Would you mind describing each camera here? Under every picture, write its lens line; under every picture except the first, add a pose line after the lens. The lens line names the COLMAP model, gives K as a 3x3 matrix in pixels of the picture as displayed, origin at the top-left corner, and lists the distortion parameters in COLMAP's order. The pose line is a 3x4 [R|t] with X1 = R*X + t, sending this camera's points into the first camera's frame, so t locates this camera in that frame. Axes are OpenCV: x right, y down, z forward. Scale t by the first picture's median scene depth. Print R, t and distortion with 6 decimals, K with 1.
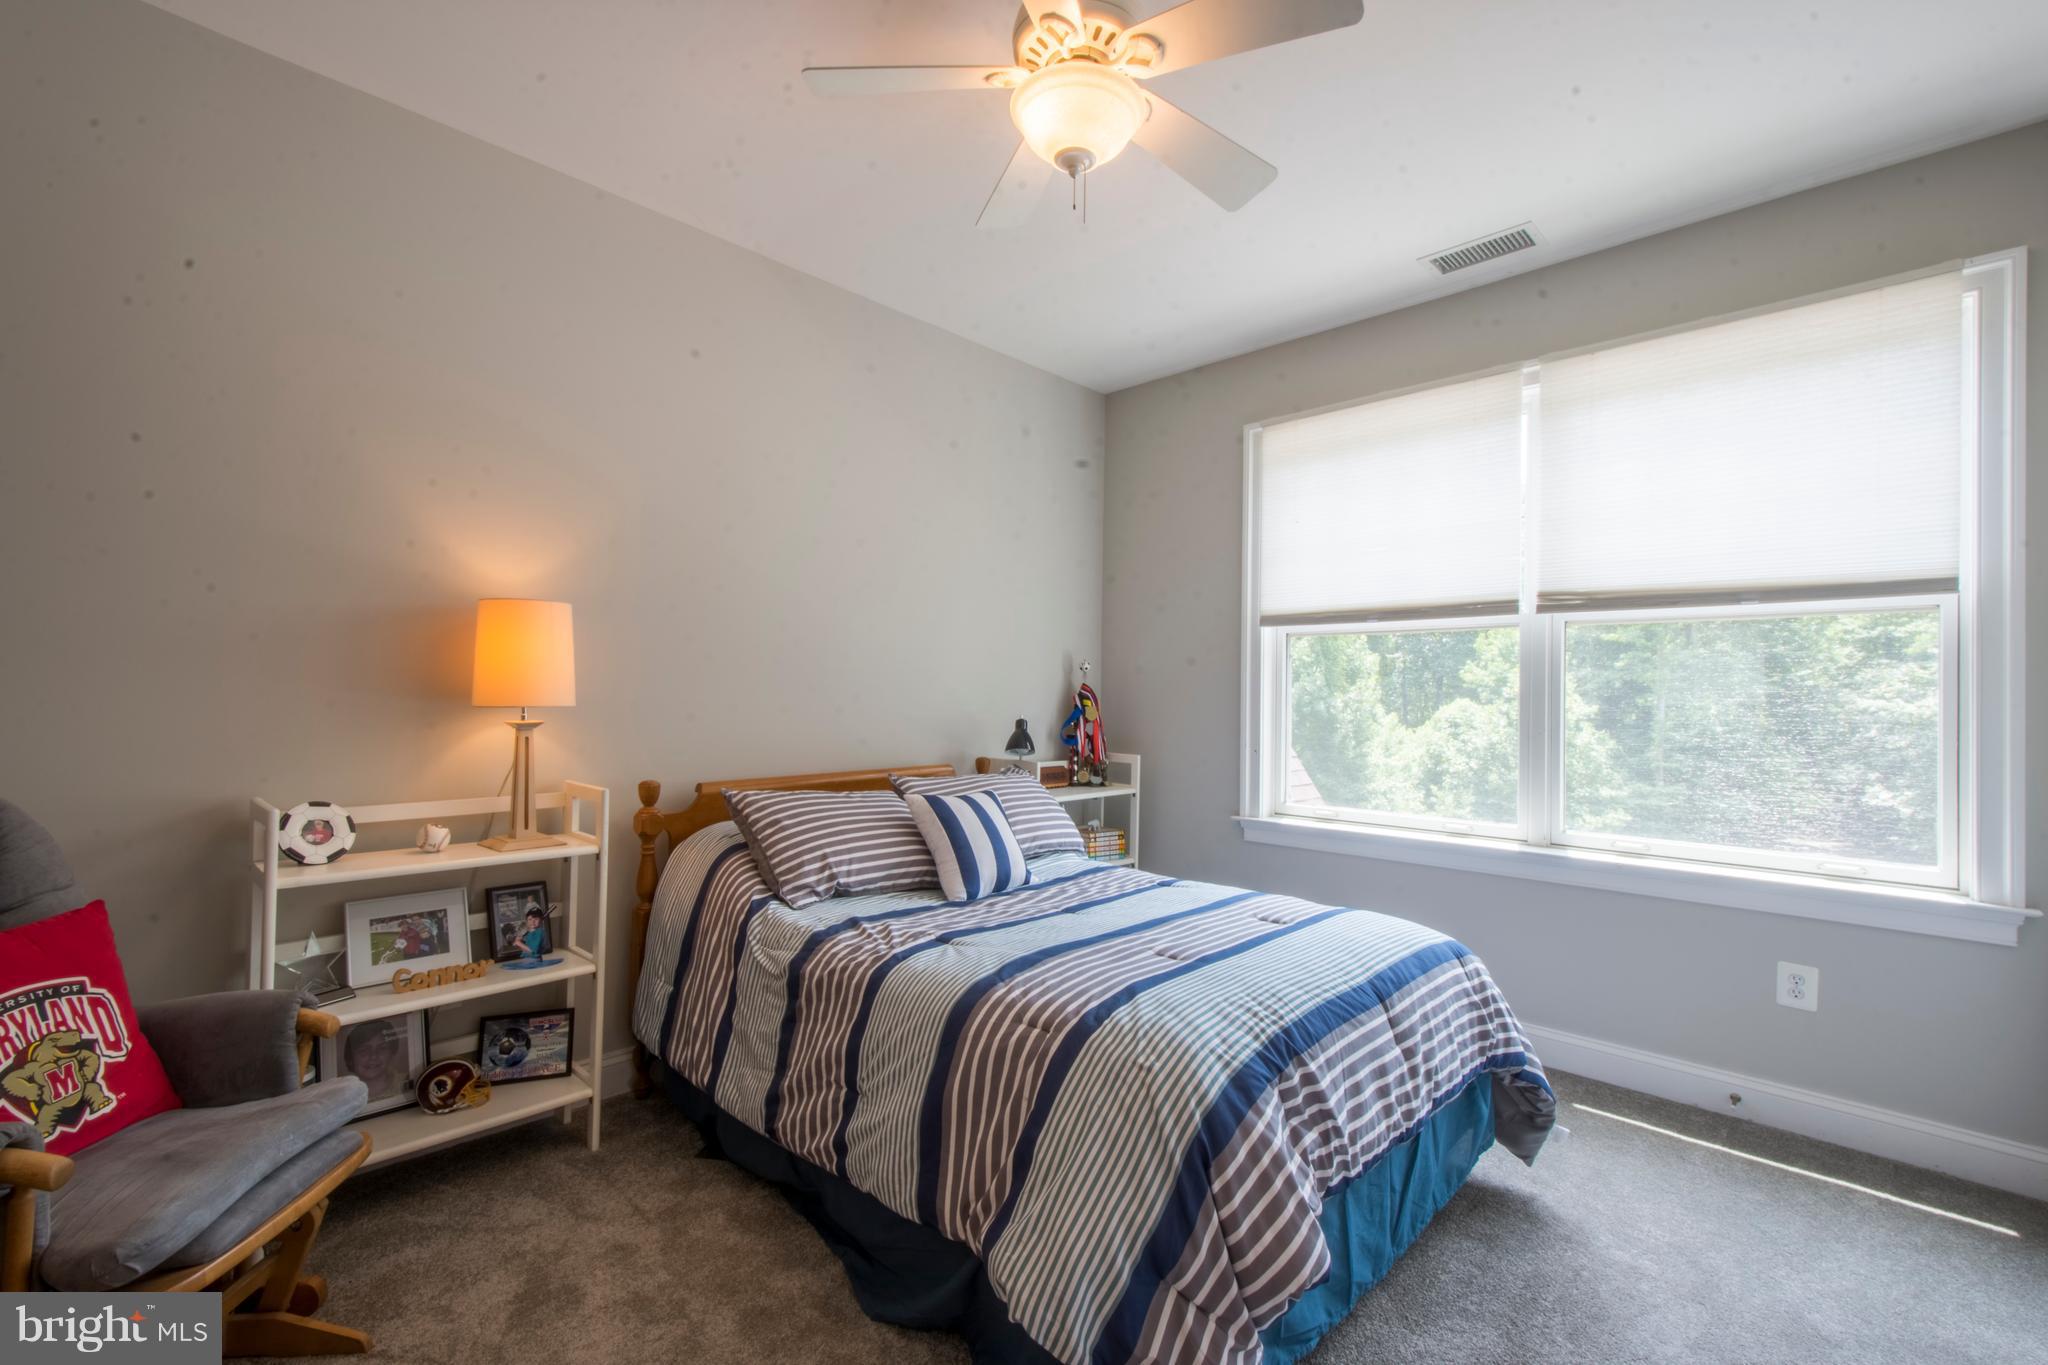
lens RADIAL K [[892.6, 0, 1018.7], [0, 892.6, 690.3], [0, 0, 1]] dist [0.020624, -0.006097]
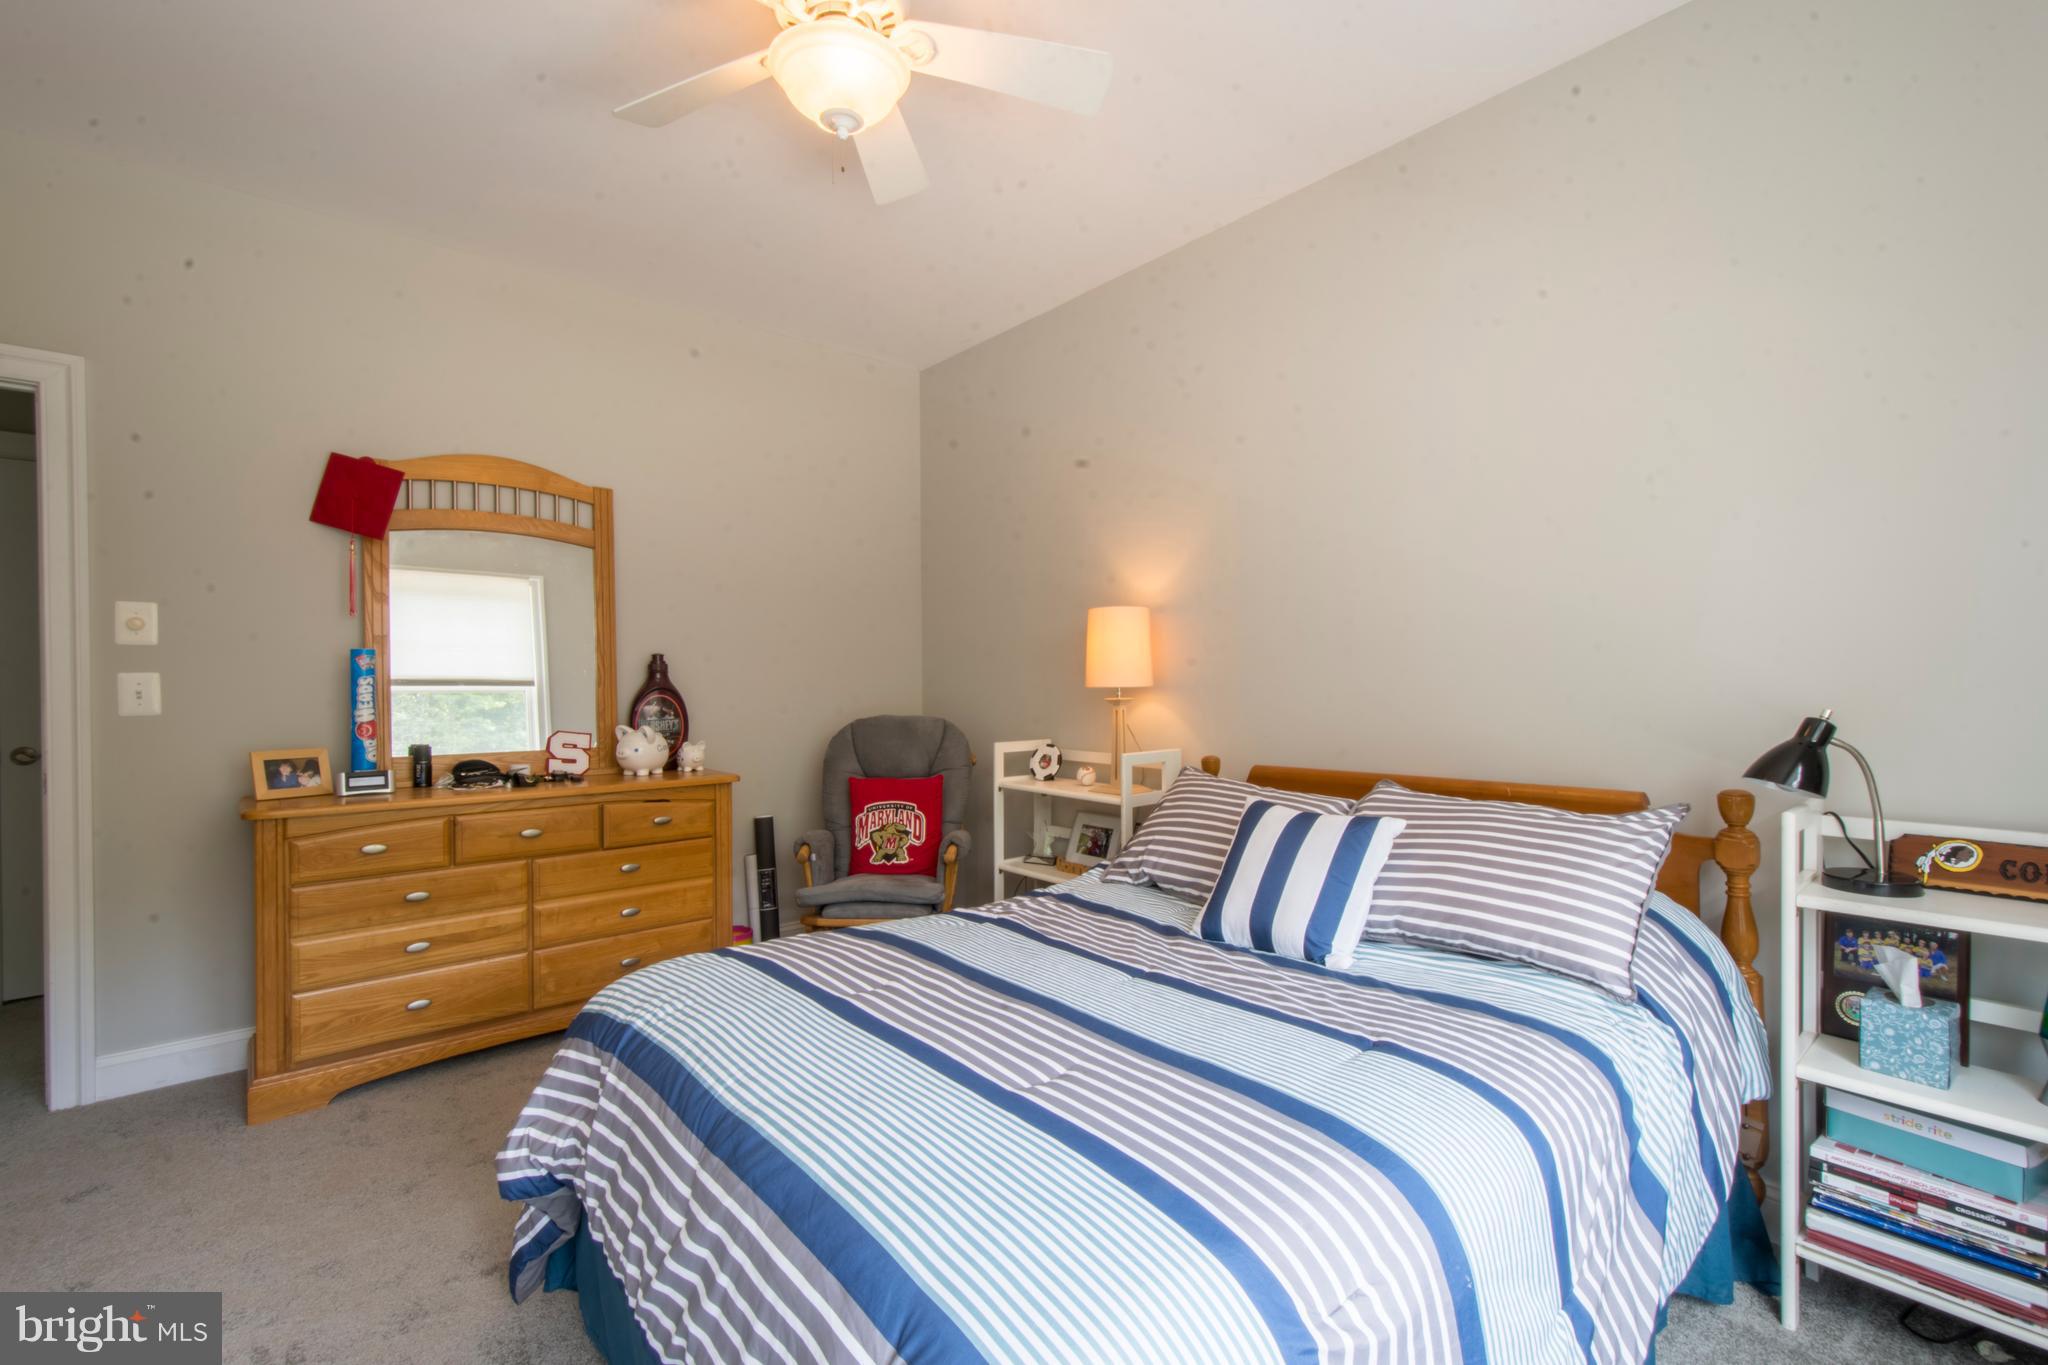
lens RADIAL K [[892.6, 0, 1018.7], [0, 892.6, 690.3], [0, 0, 1]] dist [0.020624, -0.006097]
pose [[-0.104591, -0.000331, -0.994515, 0.938807], [0.008705, 0.999961, -0.001248, 0.027490], [0.994477, -0.008788, -0.104584, 1.194684]]
